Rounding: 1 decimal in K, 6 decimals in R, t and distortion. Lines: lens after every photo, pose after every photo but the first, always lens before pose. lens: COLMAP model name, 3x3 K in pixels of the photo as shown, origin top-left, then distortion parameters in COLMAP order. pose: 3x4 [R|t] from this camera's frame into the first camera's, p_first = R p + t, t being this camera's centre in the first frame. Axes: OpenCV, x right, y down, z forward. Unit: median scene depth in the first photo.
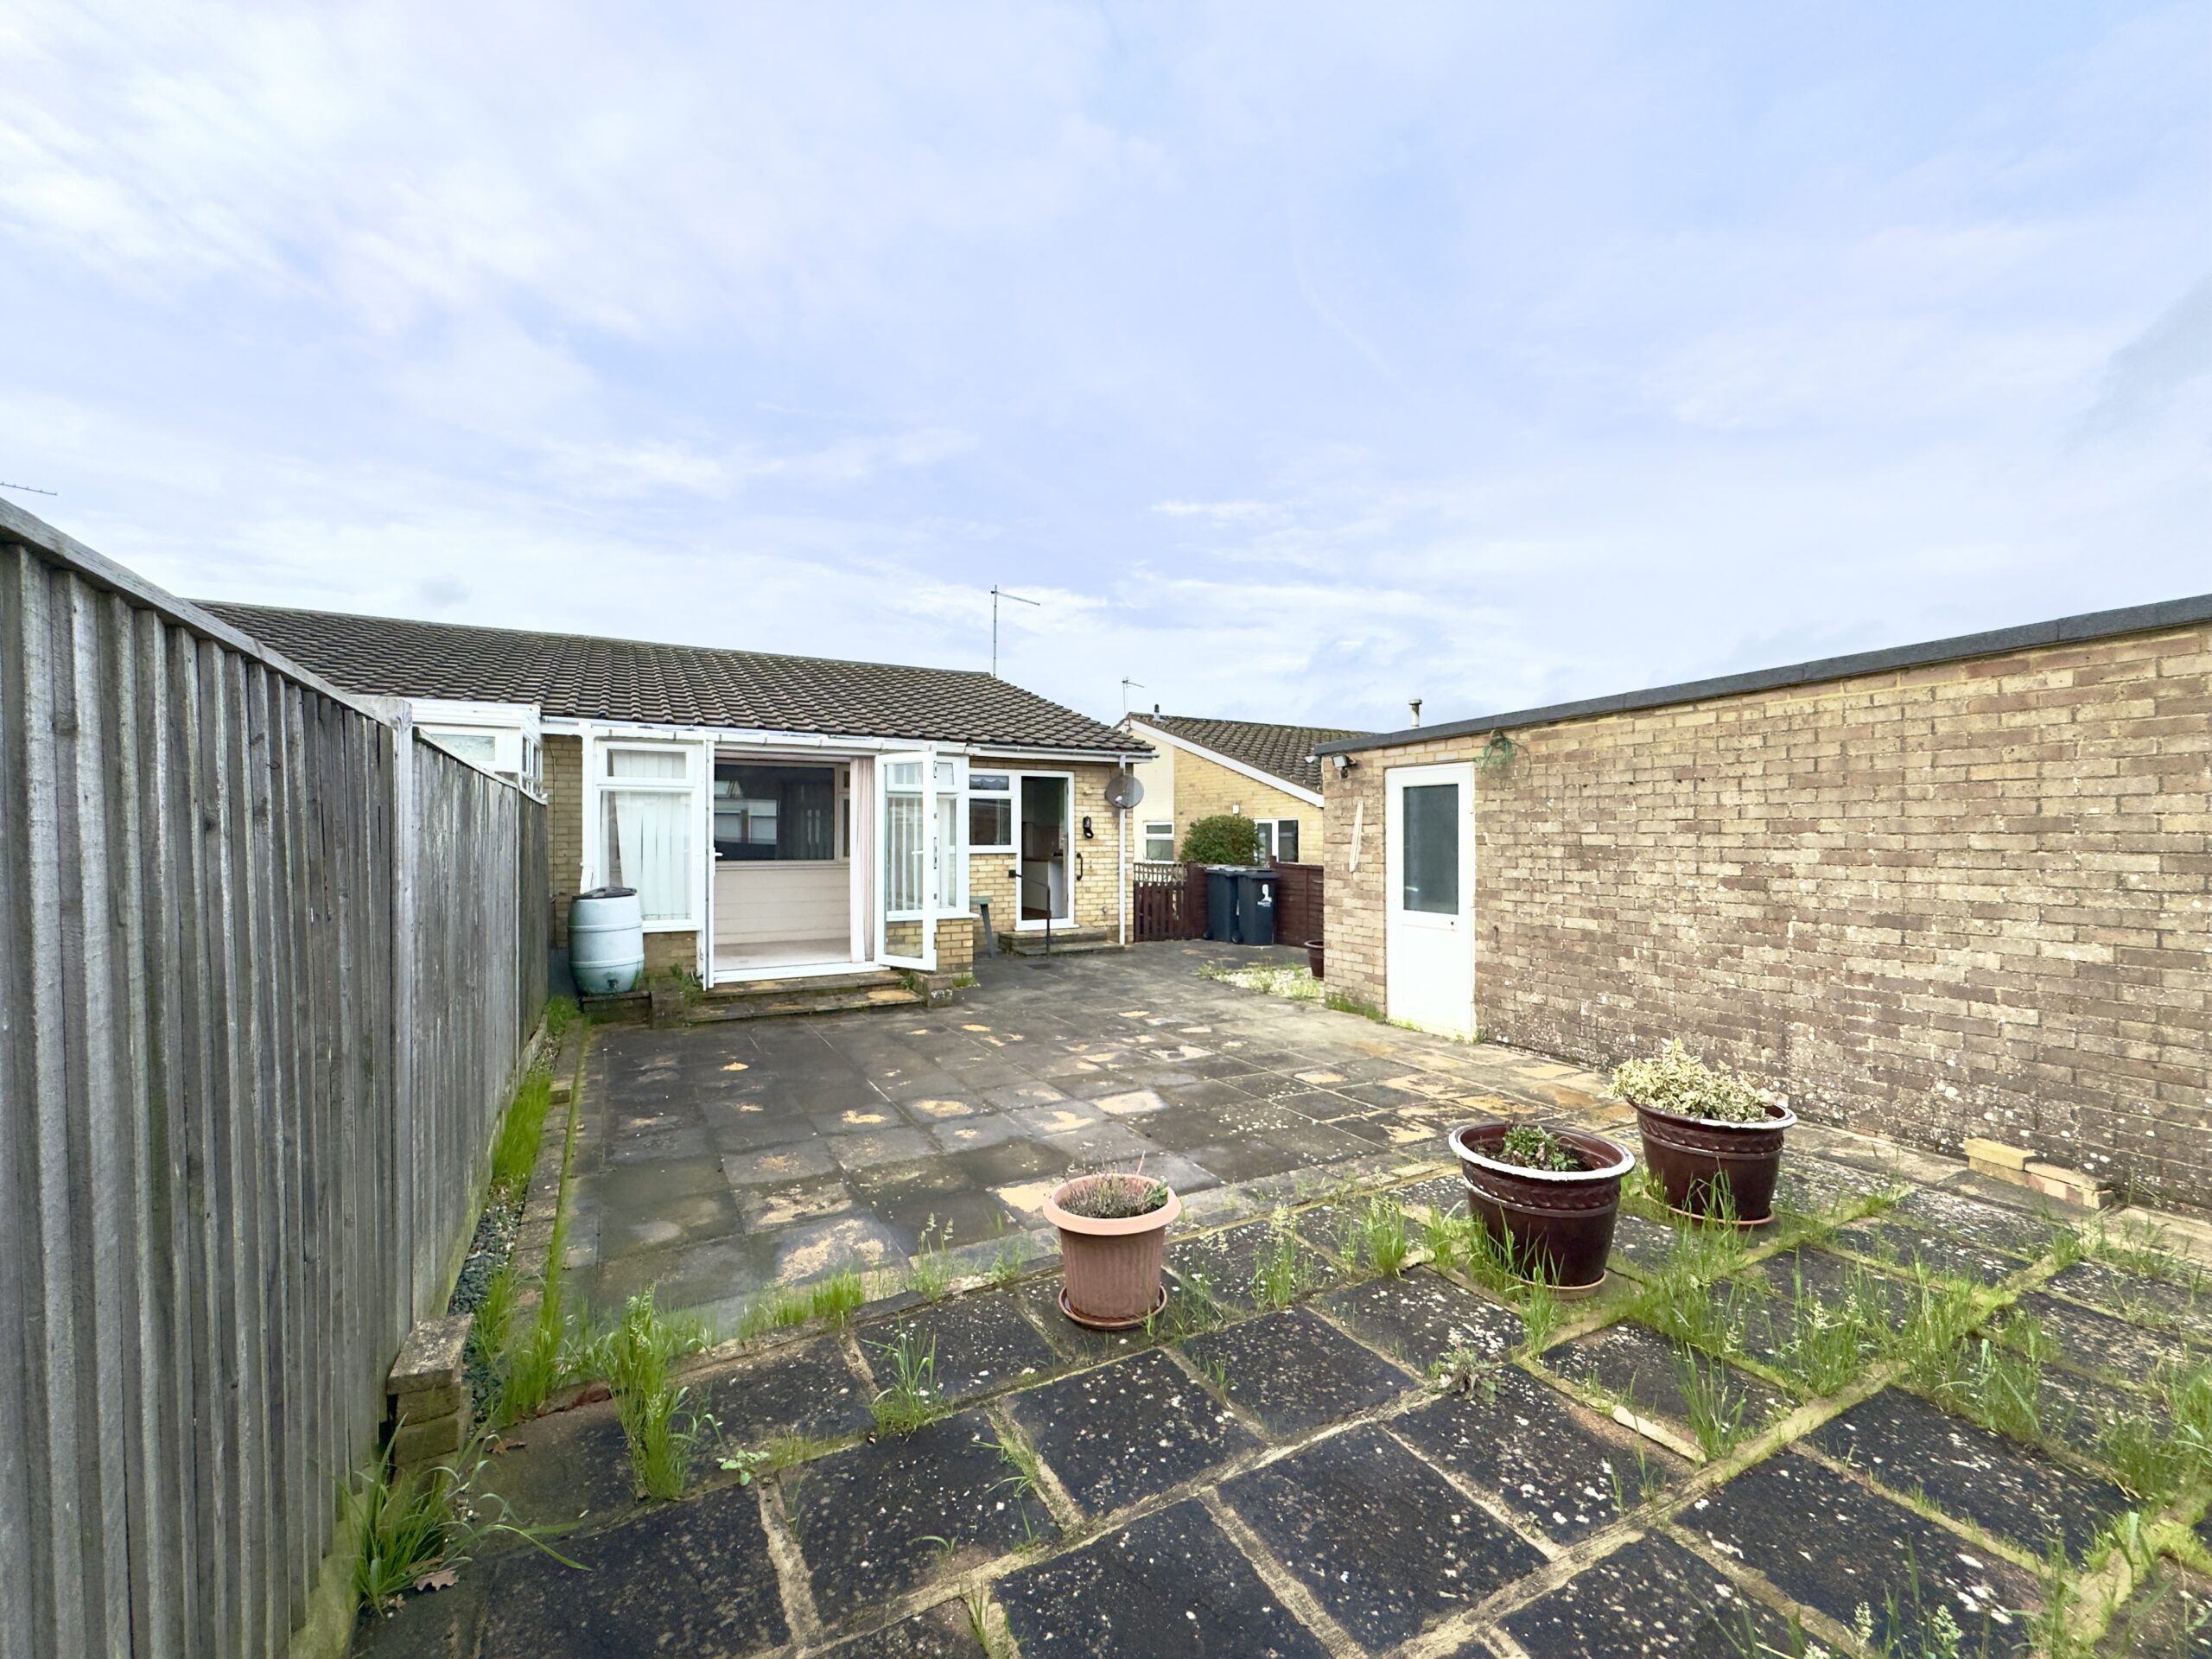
lens RADIAL K [[888.0, 0, 1106.0], [0, 888.0, 841.5], [0, 0, 1]] dist [-0.002113, 0.000710]
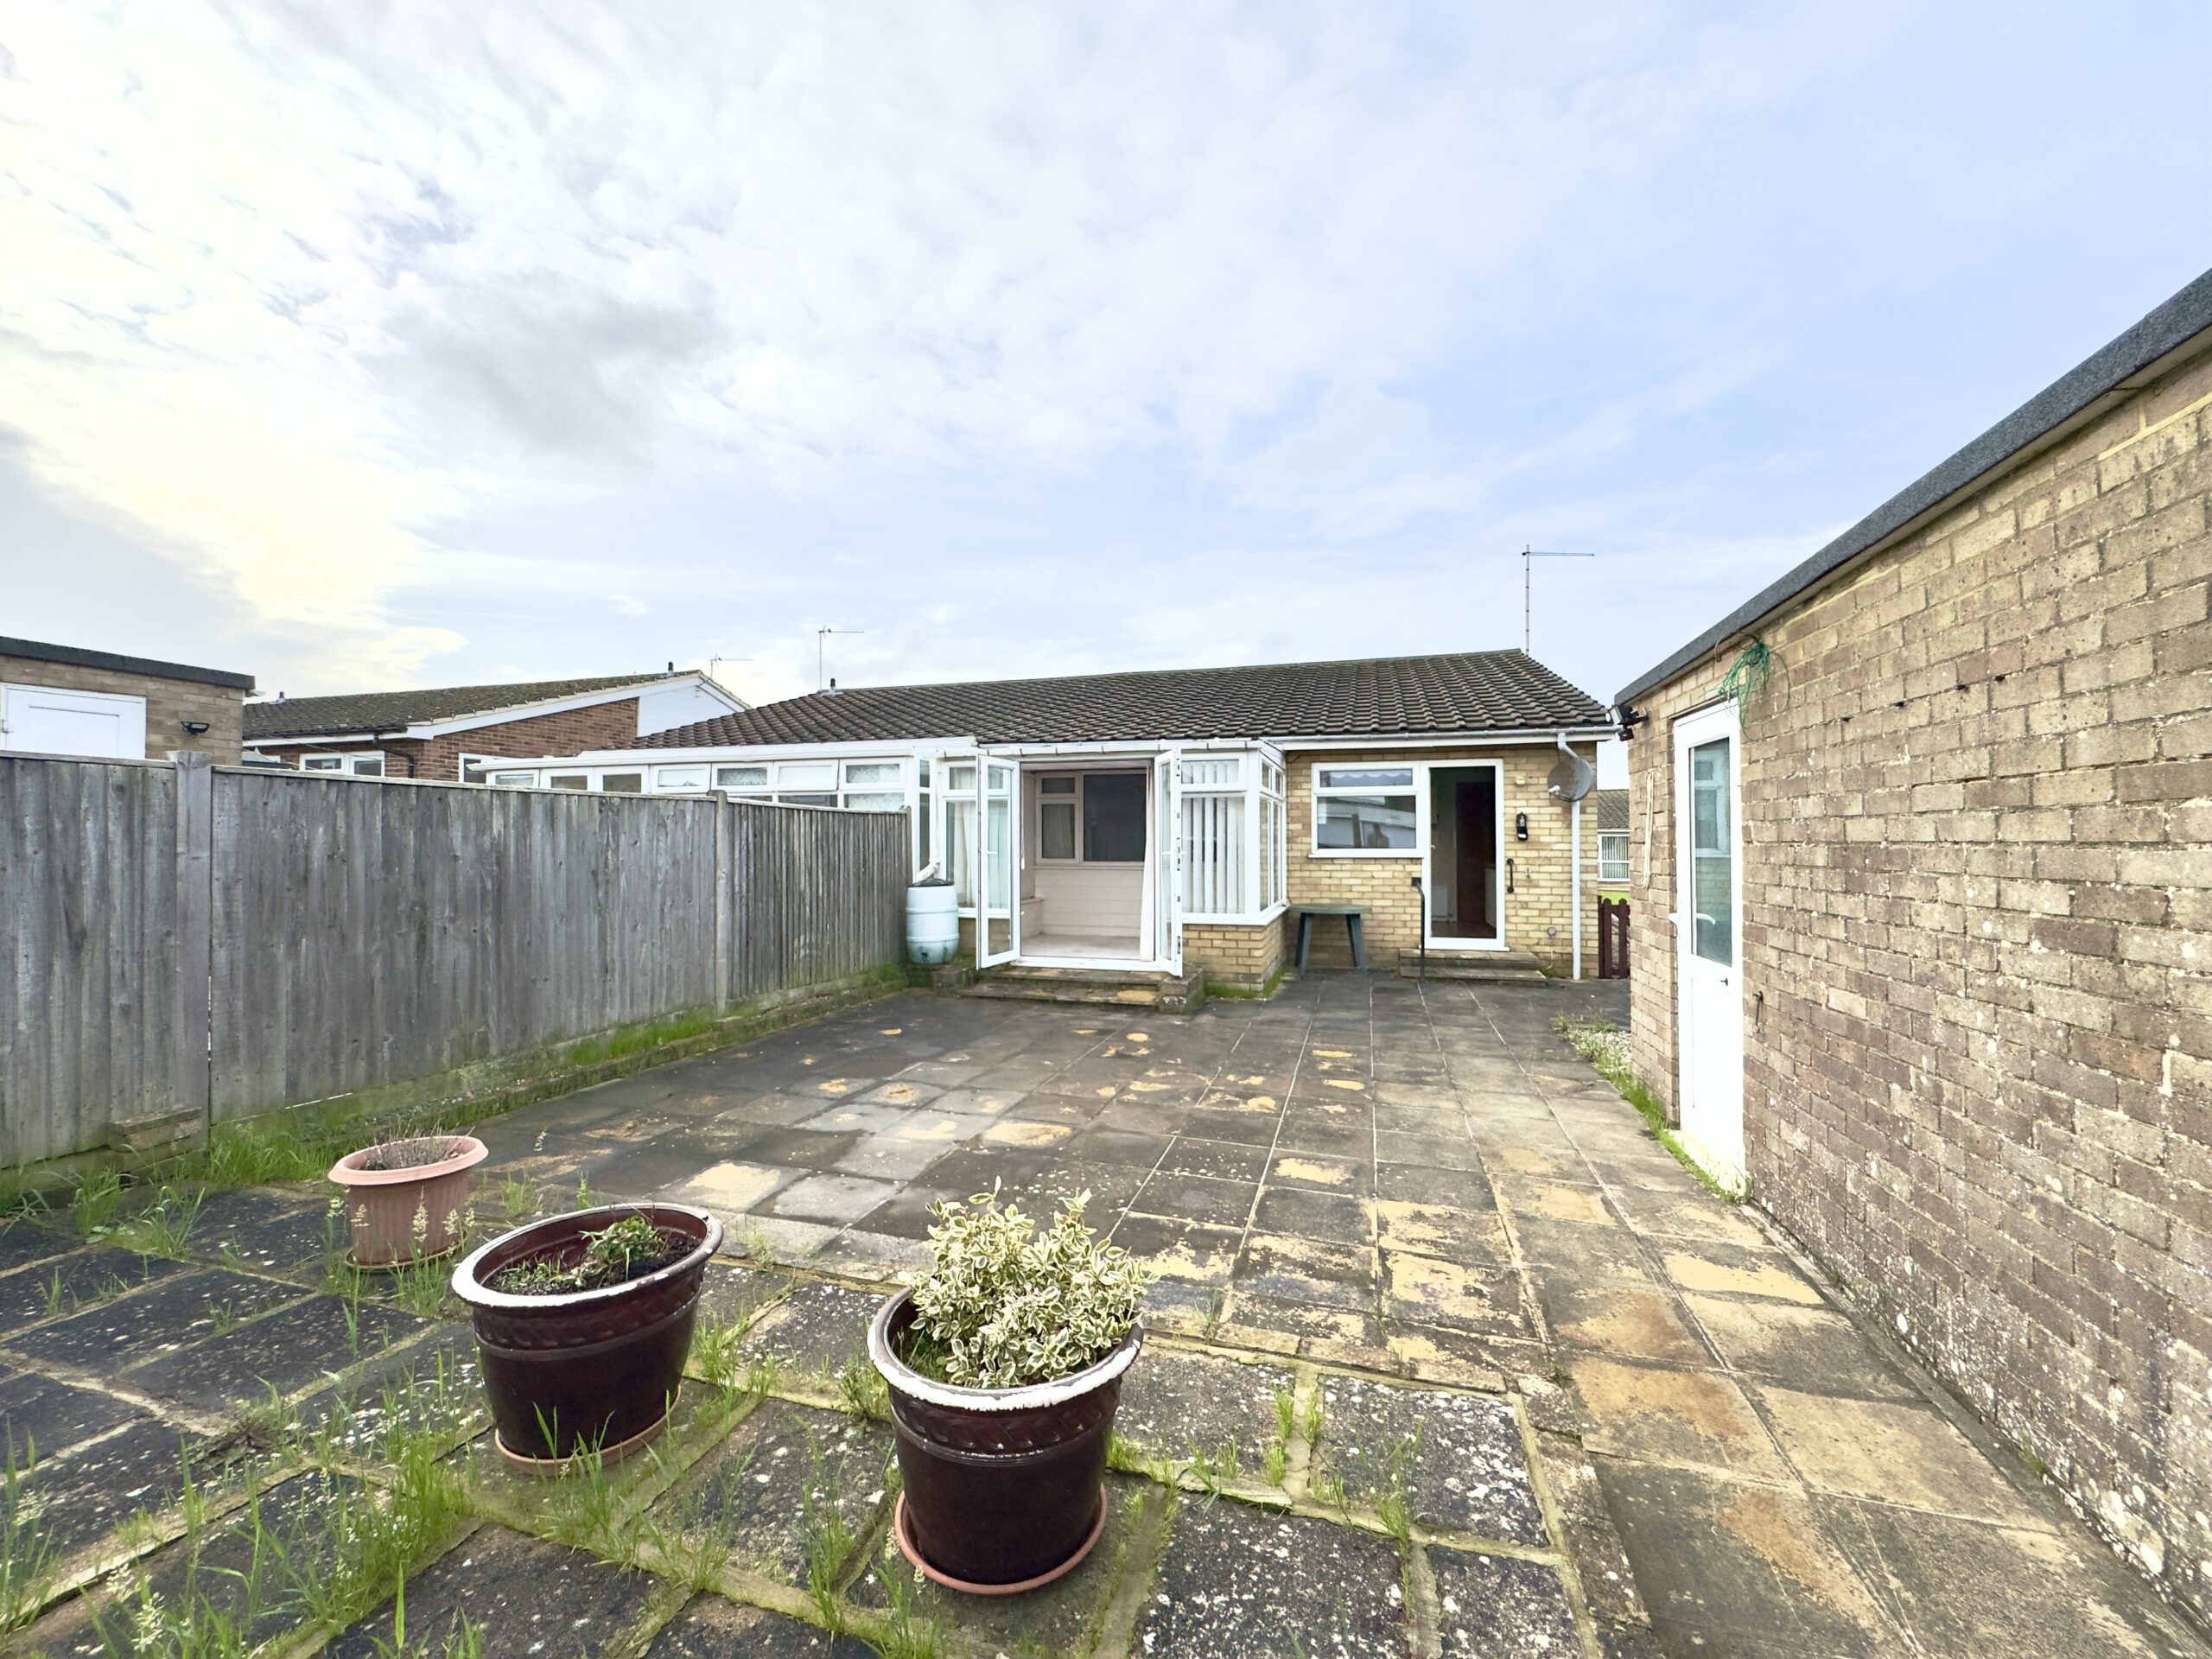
lens RADIAL K [[888.0, 0, 1107.2], [0, 888.0, 841.7], [0, 0, 1]] dist [-0.002113, 0.000710]
pose [[0.696936, -0.002432, -0.717129, 0.630657], [-0.003259, 0.999973, -0.006559, 0.009065], [0.717126, 0.006908, 0.696909, 0.386700]]
